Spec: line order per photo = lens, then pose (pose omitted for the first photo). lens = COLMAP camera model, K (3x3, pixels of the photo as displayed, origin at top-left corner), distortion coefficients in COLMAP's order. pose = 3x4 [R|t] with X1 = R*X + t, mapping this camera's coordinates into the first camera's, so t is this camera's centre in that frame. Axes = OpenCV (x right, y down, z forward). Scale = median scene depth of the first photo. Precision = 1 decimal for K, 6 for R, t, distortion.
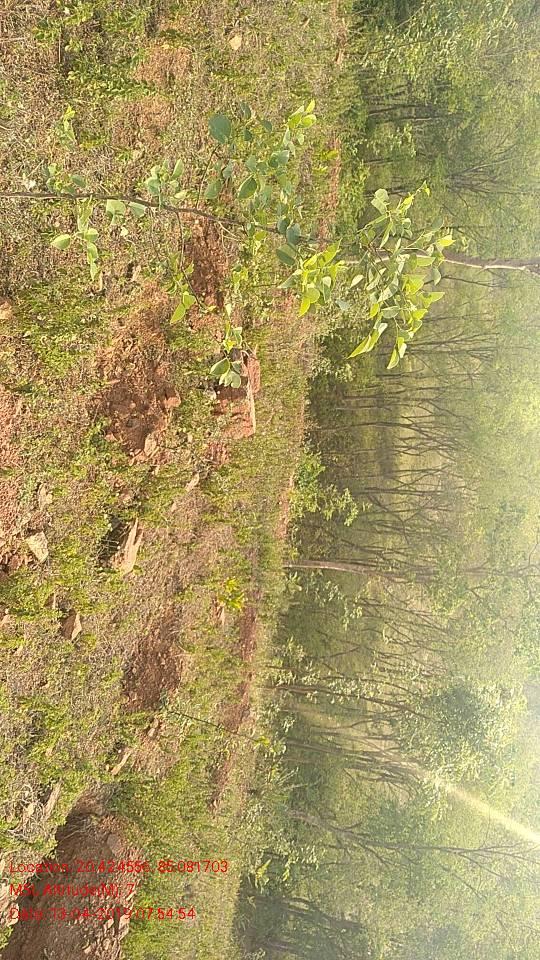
lens RADIAL K [[732.8, 0, 274.2], [0, 732.8, 476.4], [0, 0, 1]] dist [0.032358, -0.049982]
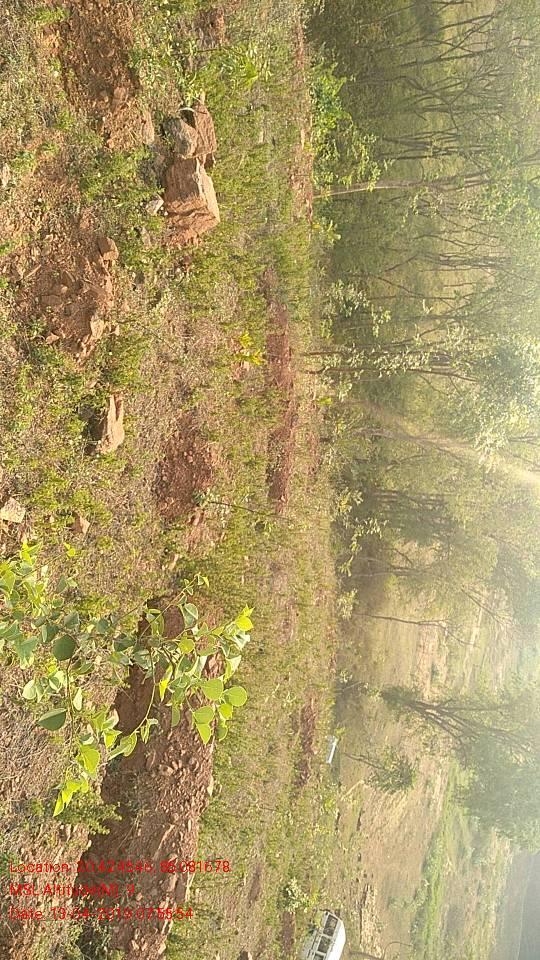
lens RADIAL K [[732.8, 0, 265.7], [0, 732.8, 478.0], [0, 0, 1]] dist [0.032358, -0.049982]
pose [[0.975671, -0.168141, -0.140694, 0.094921], [0.215442, 0.854237, 0.473143, -0.193678], [0.040631, -0.491944, 0.869678, 0.085230]]
